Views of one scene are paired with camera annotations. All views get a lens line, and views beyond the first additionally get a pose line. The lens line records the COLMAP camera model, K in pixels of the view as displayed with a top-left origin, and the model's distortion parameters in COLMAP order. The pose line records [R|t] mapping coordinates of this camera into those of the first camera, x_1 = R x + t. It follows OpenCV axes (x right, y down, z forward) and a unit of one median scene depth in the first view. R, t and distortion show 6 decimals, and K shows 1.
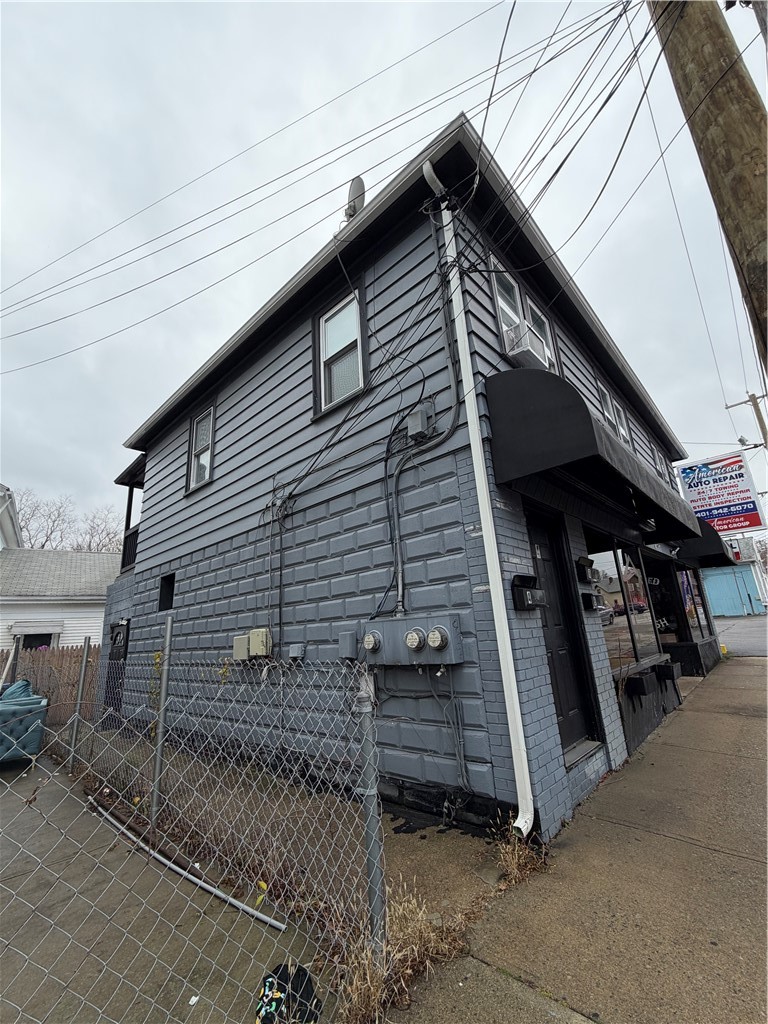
lens RADIAL K [[419.8, 0, 384.6], [0, 419.8, 511.4], [0, 0, 1]] dist [-0.001193, -0.000230]
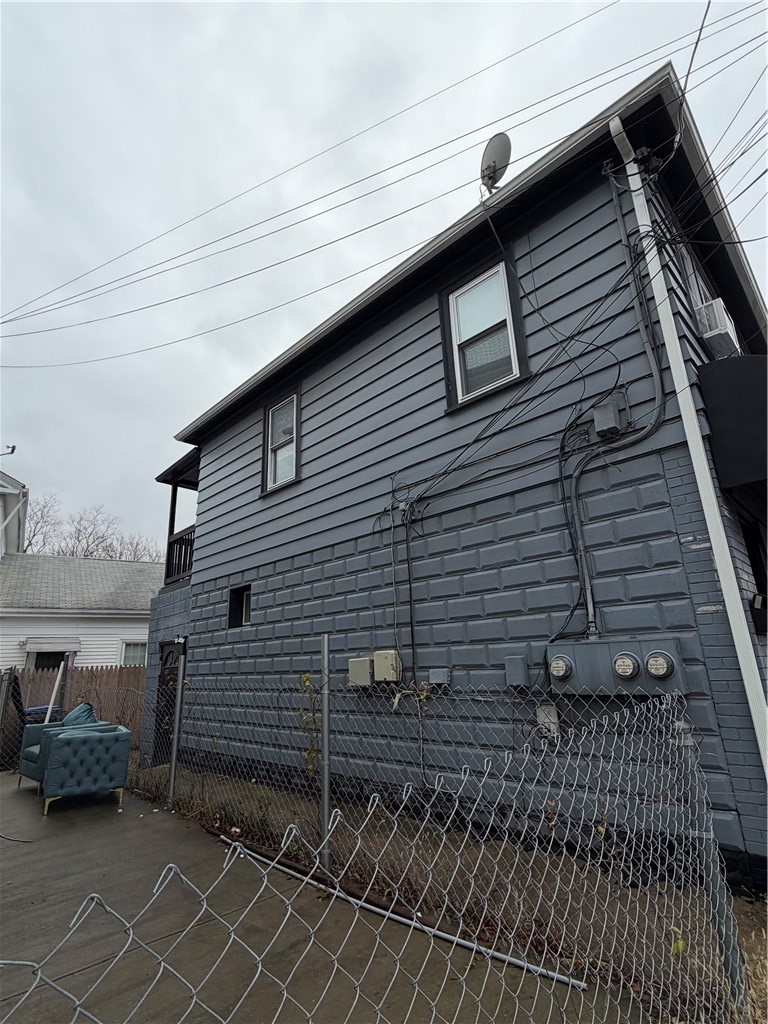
lens RADIAL K [[495.4, 0, 383.3], [0, 495.4, 512.9], [0, 0, 1]] dist [0.001899, -0.002365]
pose [[0.999357, 0.012676, -0.033547, -0.281806], [-0.012904, 0.999895, -0.006589, 0.001012], [0.033460, 0.007018, 0.999415, -0.031627]]
